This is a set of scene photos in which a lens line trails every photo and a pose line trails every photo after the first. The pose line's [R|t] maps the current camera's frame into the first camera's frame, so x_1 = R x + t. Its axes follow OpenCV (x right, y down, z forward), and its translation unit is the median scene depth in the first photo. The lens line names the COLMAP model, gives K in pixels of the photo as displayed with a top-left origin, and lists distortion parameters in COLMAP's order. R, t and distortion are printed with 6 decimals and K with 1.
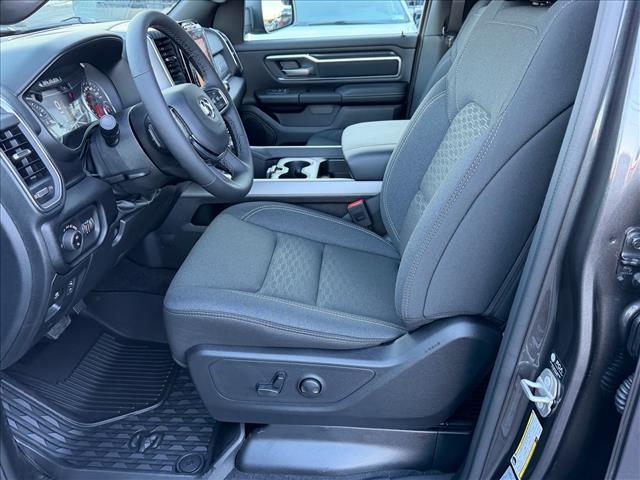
lens RADIAL K [[523.0, 0, 320.0], [0, 523.0, 240.0], [0, 0, 1]] dist [-0.011063, -0.004854]
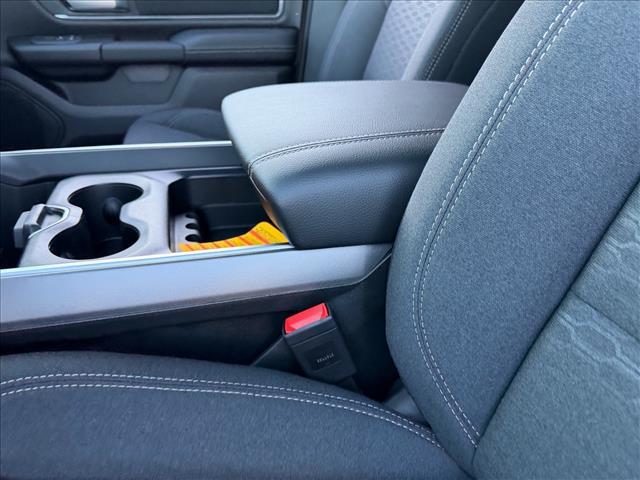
lens RADIAL K [[523.0, 0, 320.0], [0, 523.0, 240.0], [0, 0, 1]] dist [-0.011063, -0.004854]
pose [[0.944786, -0.092989, 0.314217, -0.018914], [0.086262, 0.995648, 0.035278, -0.107322], [-0.316130, -0.006225, 0.948695, 0.567591]]
